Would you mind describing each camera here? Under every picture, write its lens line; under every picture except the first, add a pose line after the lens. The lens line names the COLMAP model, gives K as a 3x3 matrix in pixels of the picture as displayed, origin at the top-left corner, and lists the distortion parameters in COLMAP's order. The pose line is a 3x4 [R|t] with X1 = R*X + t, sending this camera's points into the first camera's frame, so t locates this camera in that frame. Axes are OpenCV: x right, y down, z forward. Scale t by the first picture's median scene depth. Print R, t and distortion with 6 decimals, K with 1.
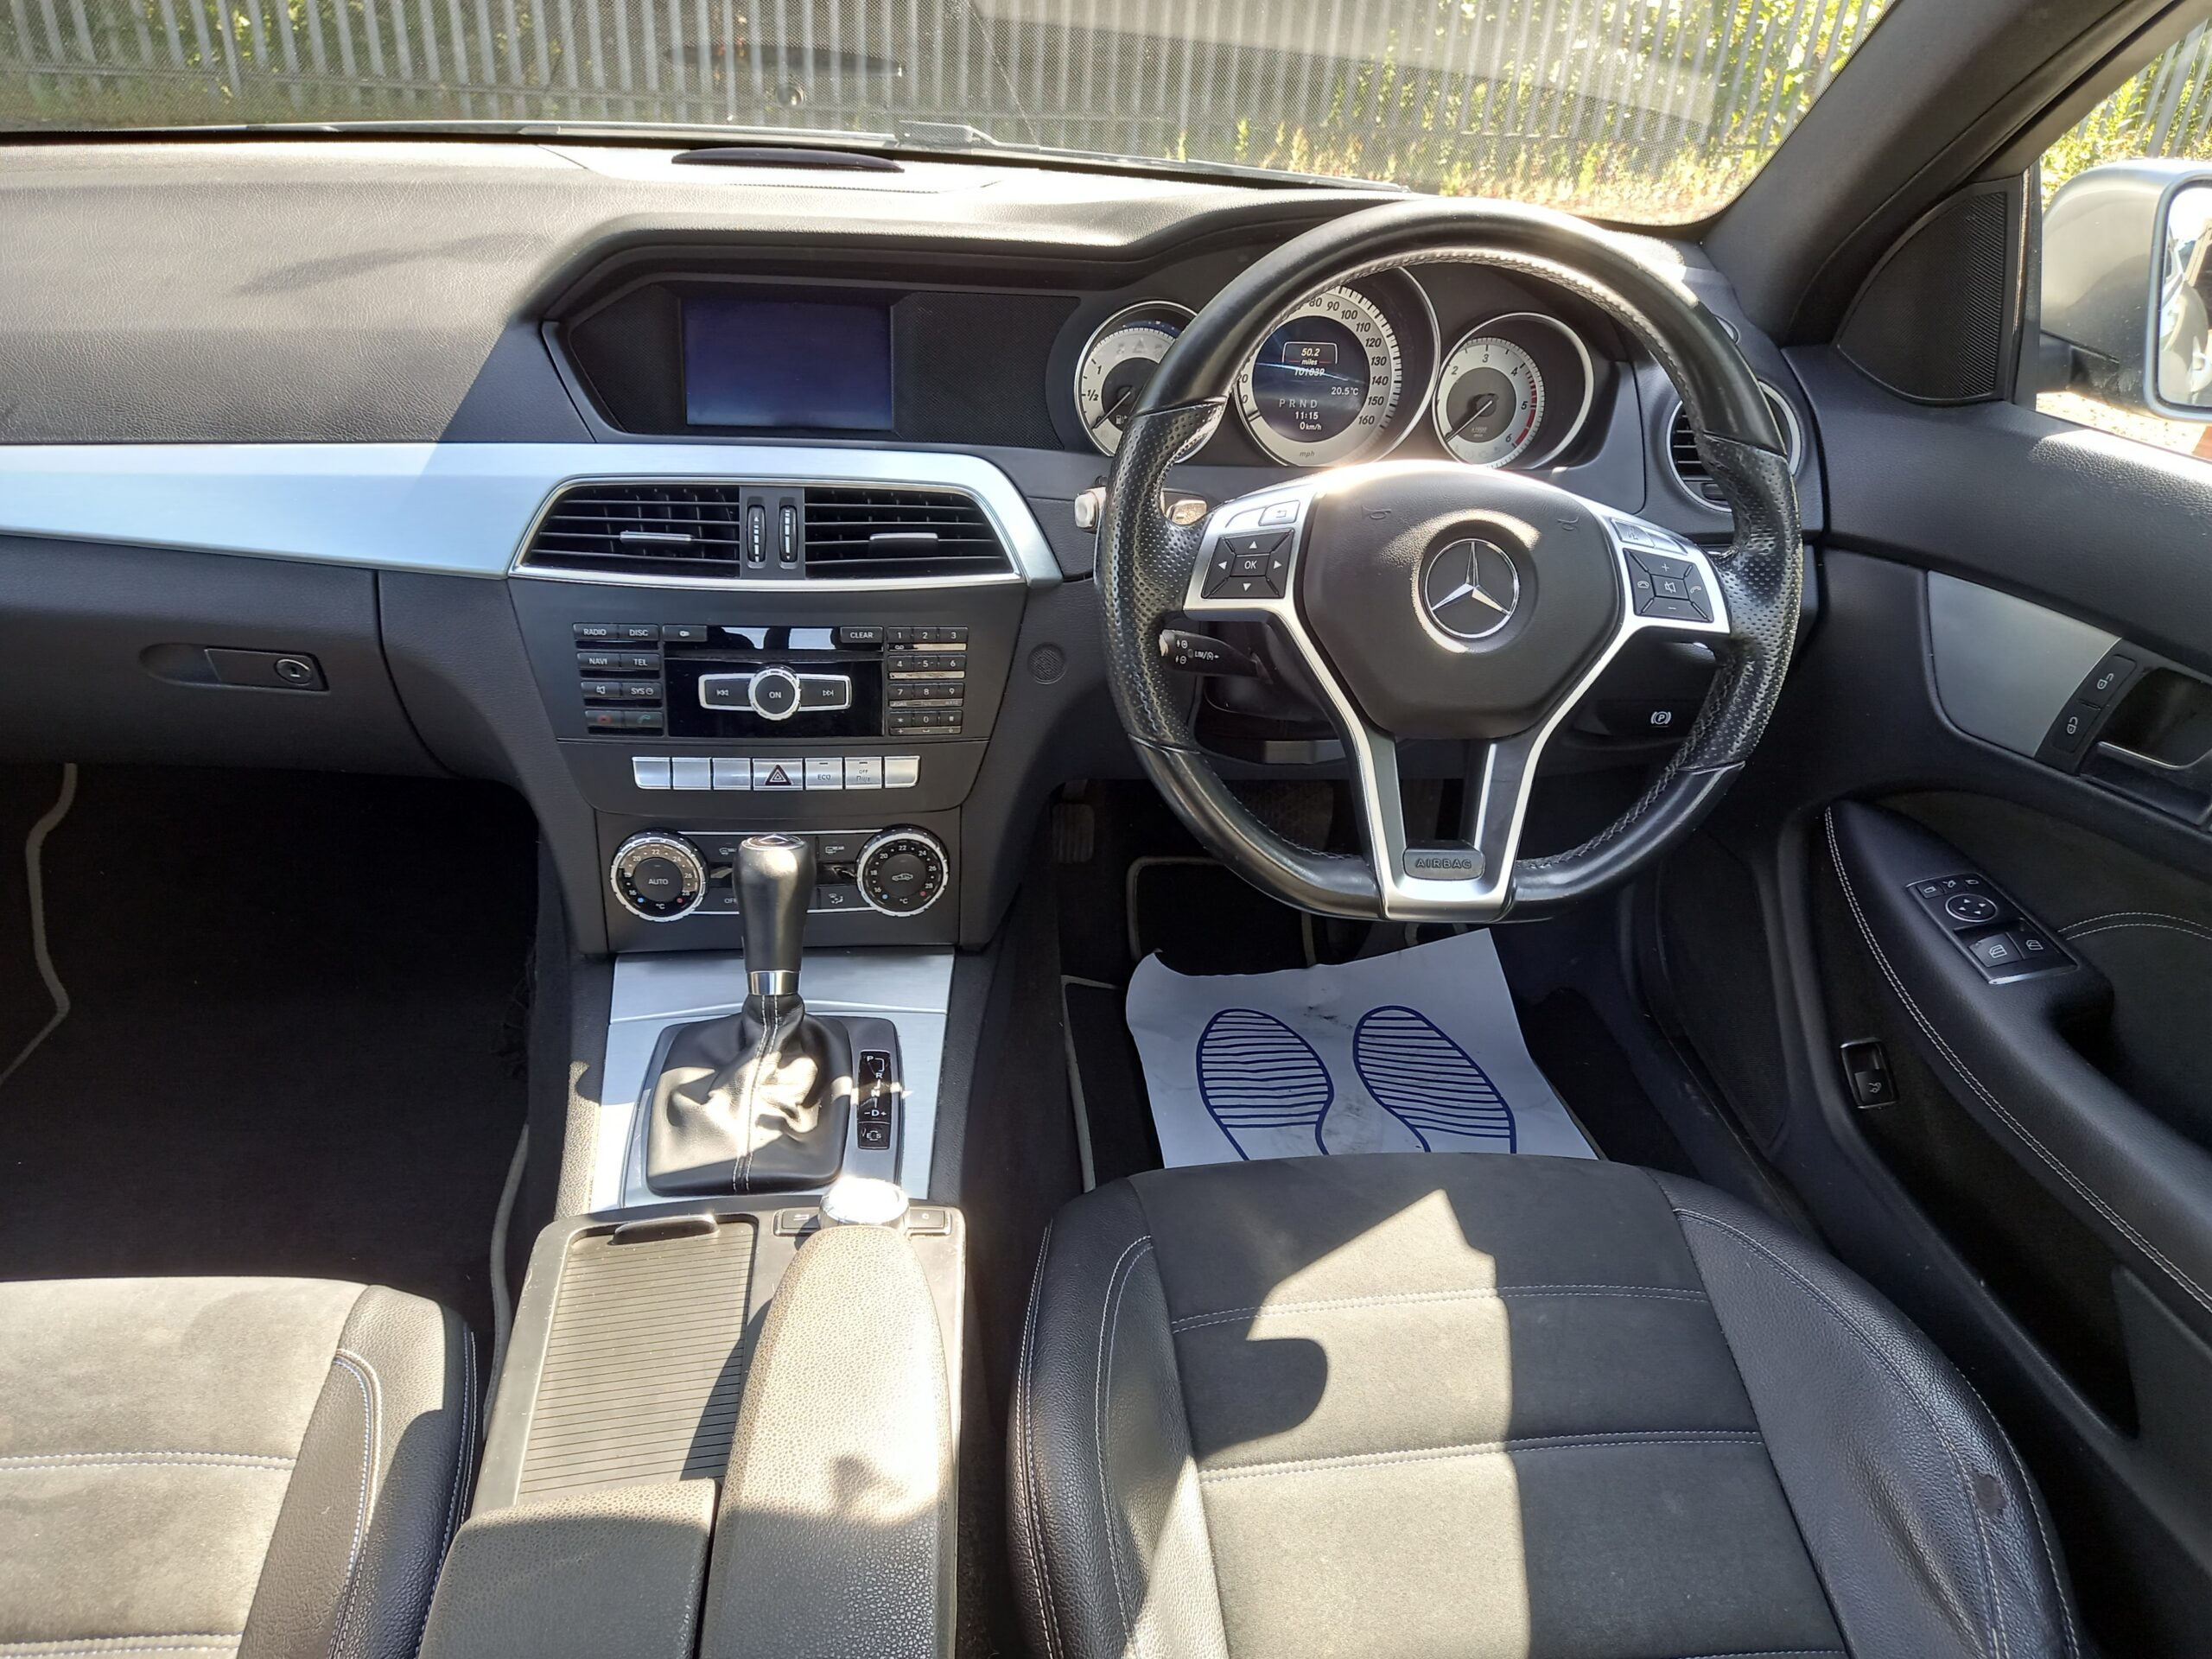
lens RADIAL K [[1627.5, 0, 1098.4], [0, 1627.5, 843.6], [0, 0, 1]] dist [0.057848, -0.053922]
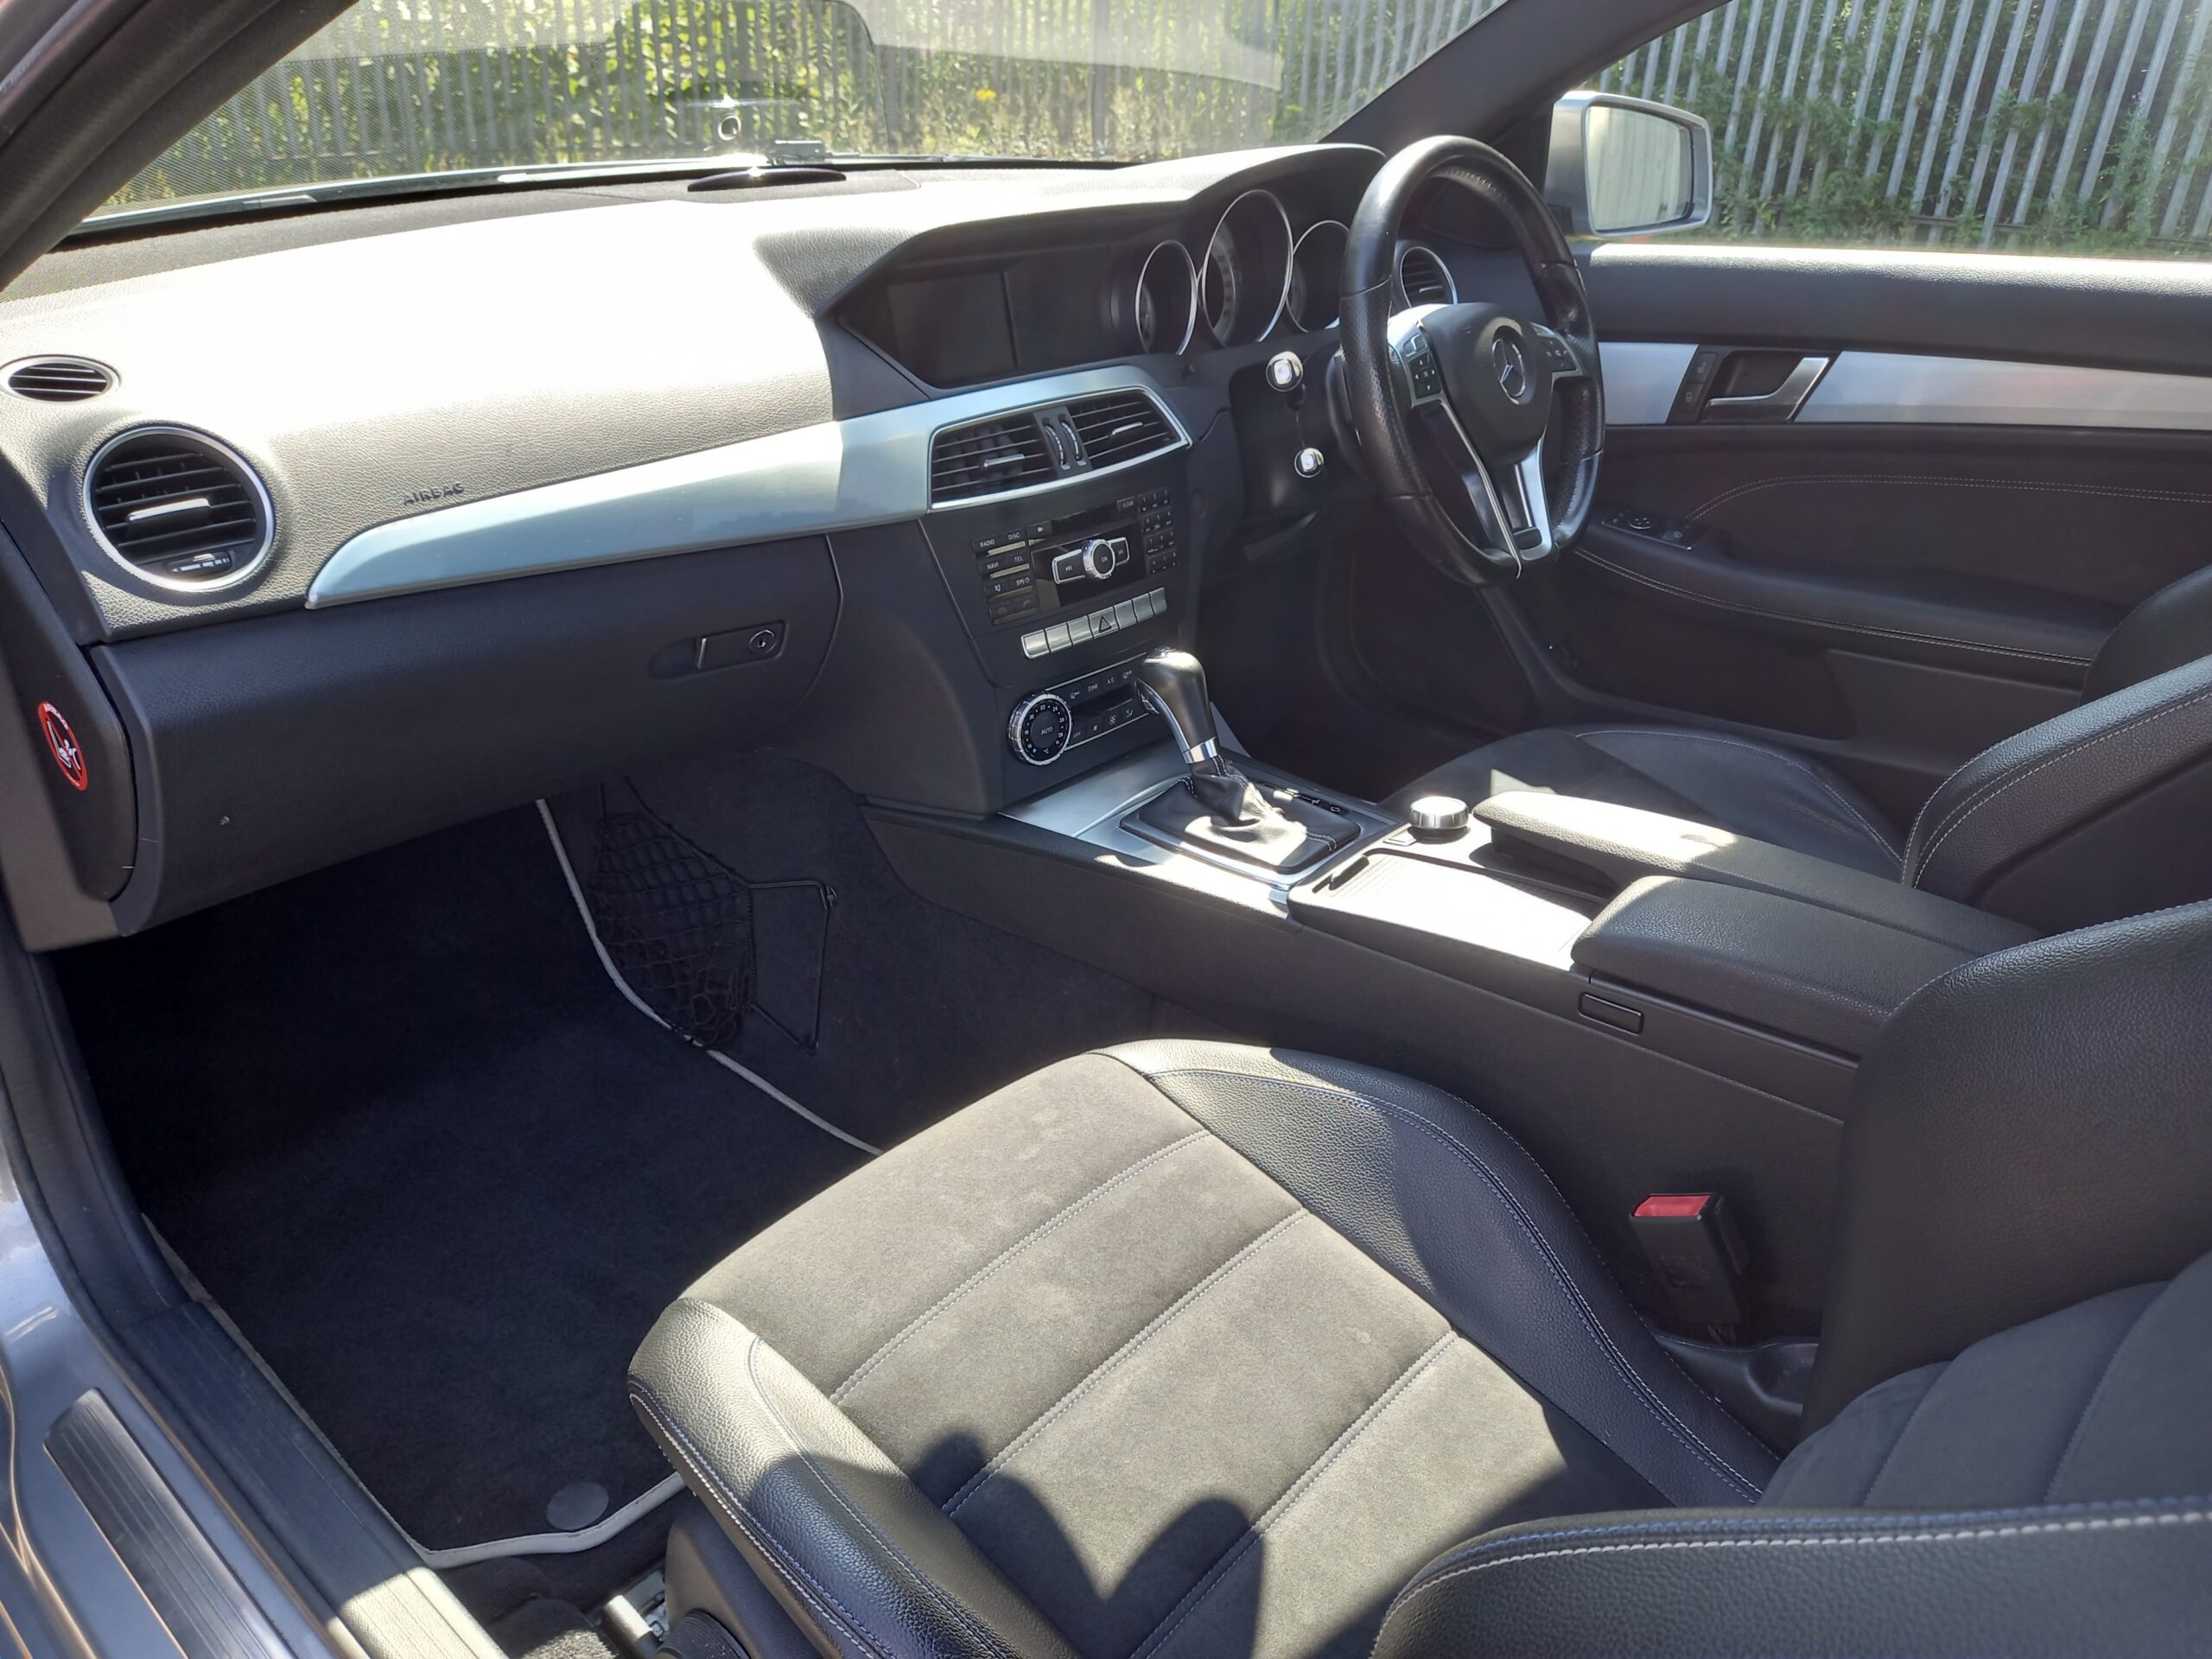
lens RADIAL K [[1627.5, 0, 1117.5], [0, 1627.5, 845.1], [0, 0, 1]] dist [0.057848, -0.053922]
pose [[0.748991, -0.332156, 0.573310, -1.027985], [0.334289, 0.936507, 0.105853, -0.009603], [-0.572069, 0.112368, 0.812472, -0.061467]]
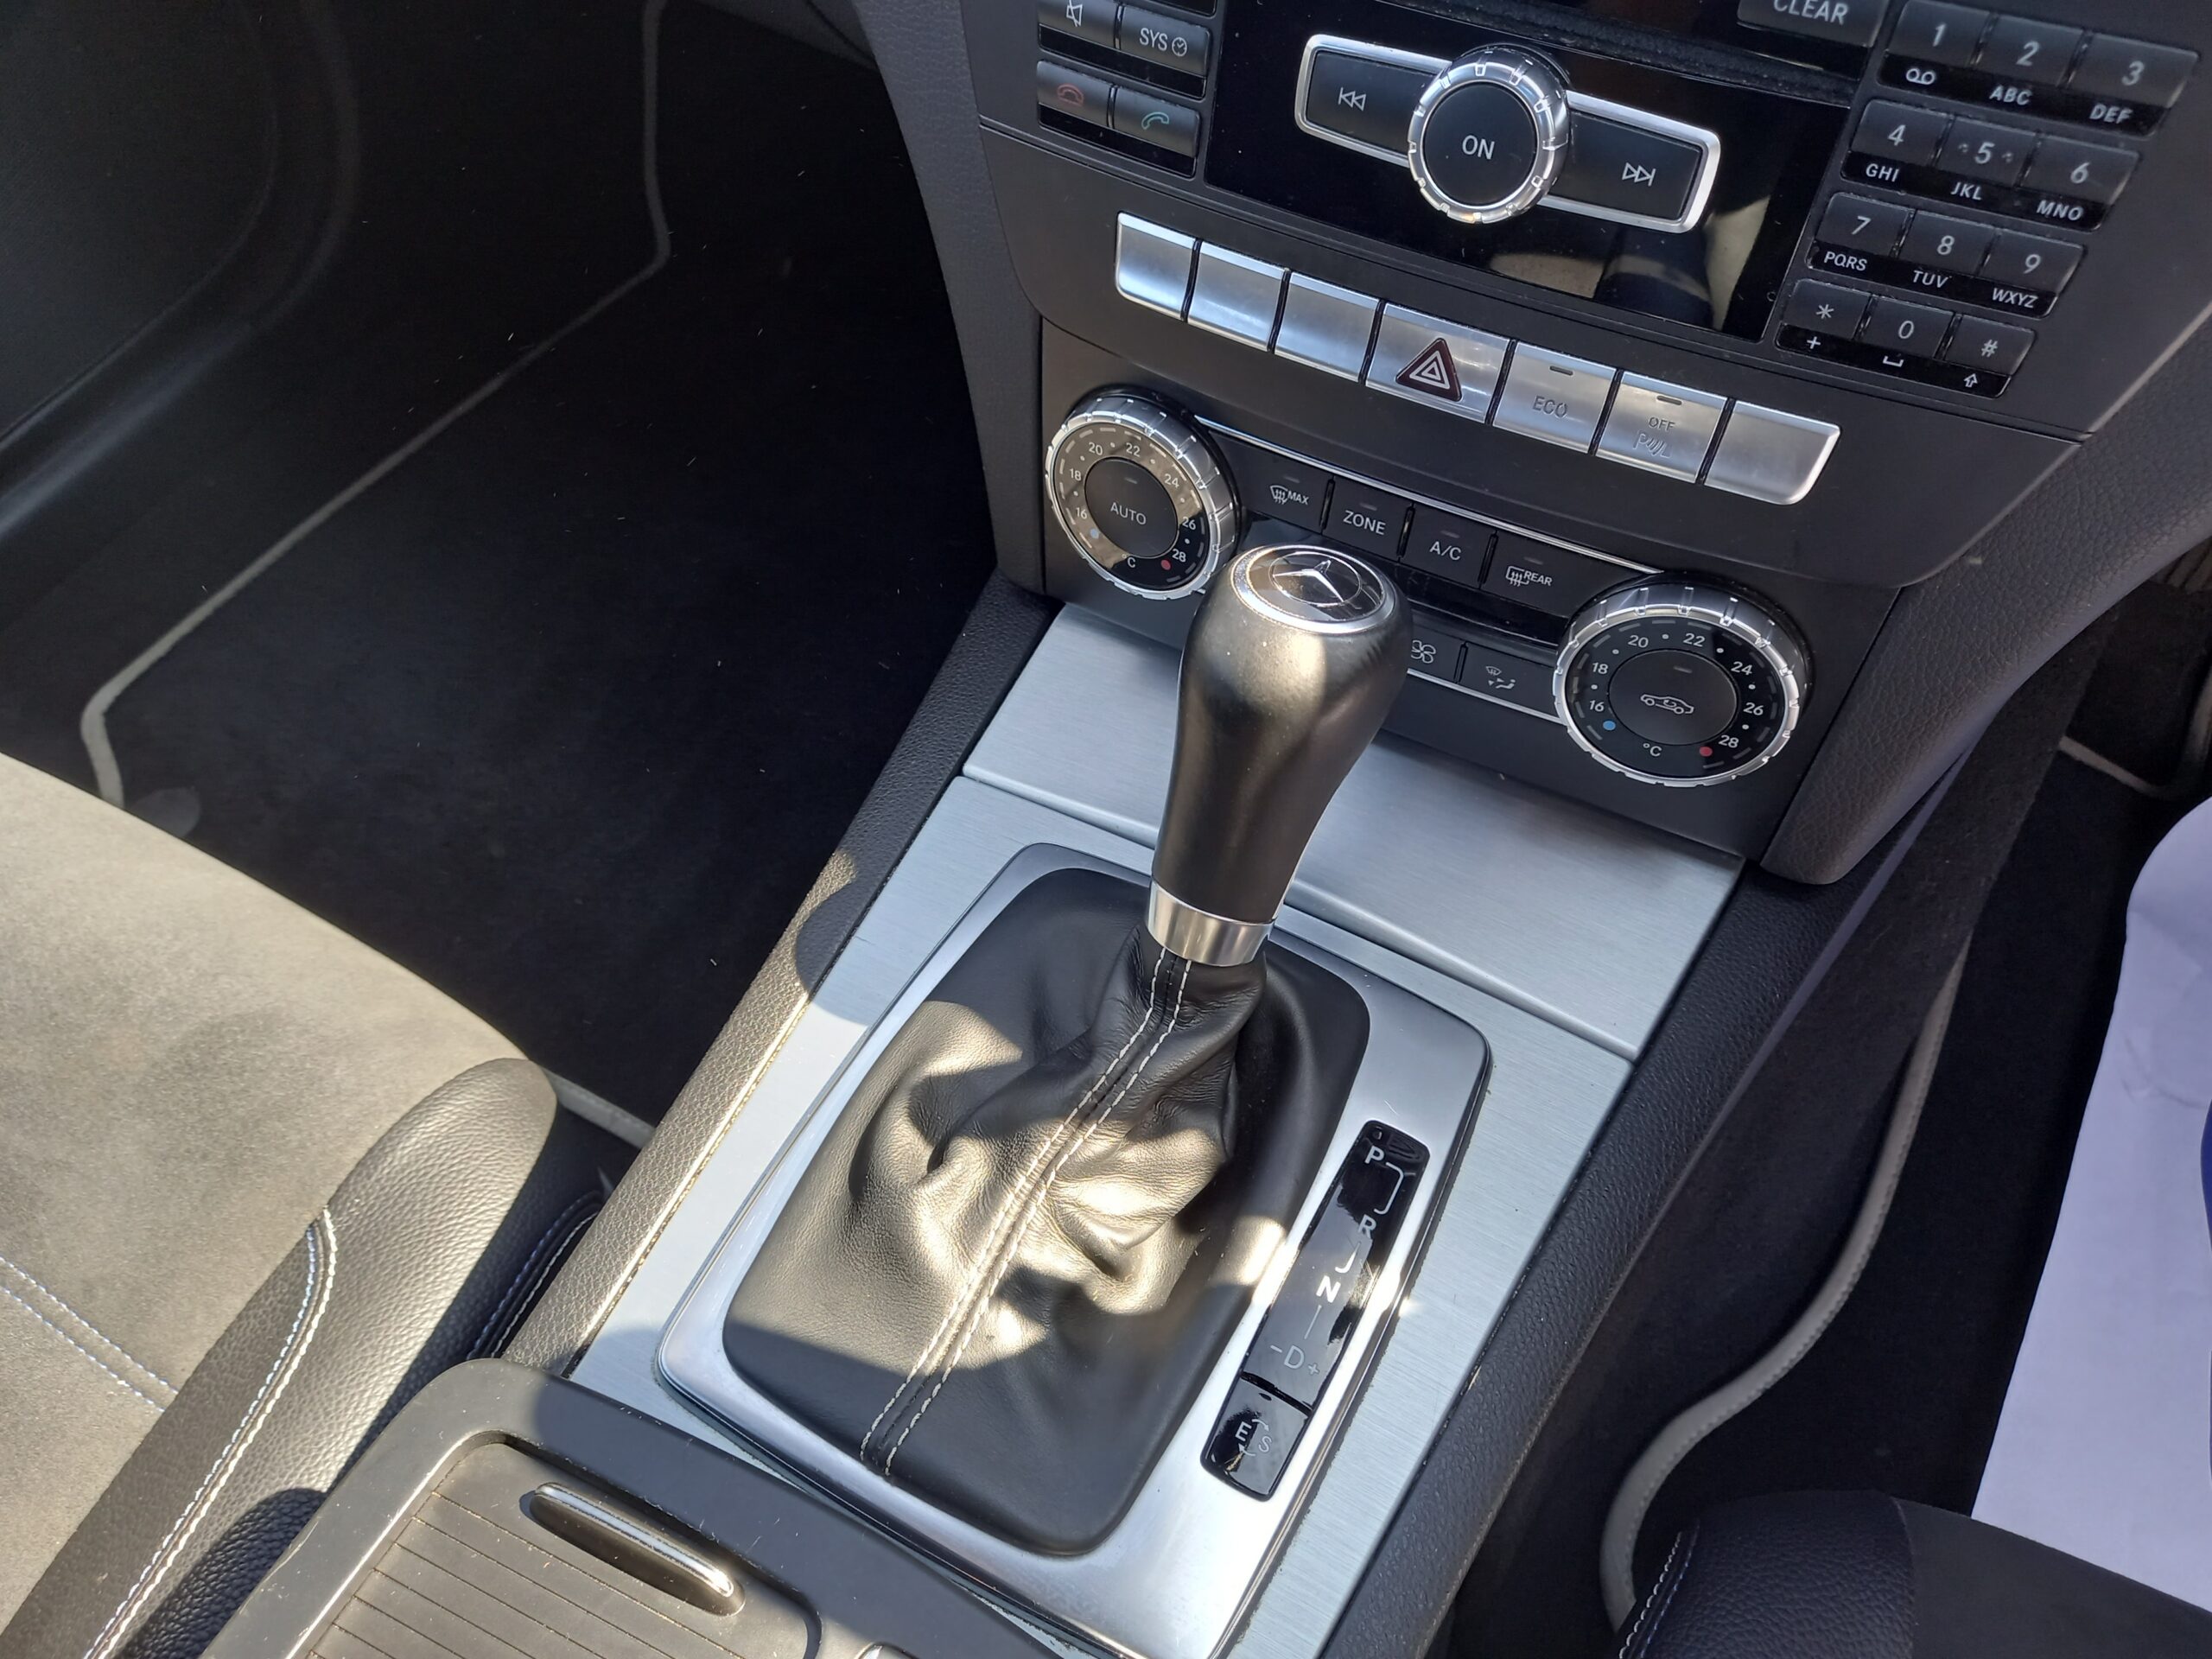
lens RADIAL K [[1627.5, 0, 1106.4], [0, 1627.5, 847.7], [0, 0, 1]] dist [0.057848, -0.053922]
pose [[0.815249, 0.428270, -0.389814, -0.066868], [-0.222174, 0.852918, 0.472408, -0.110467], [0.534797, -0.298524, 0.790491, 0.647099]]
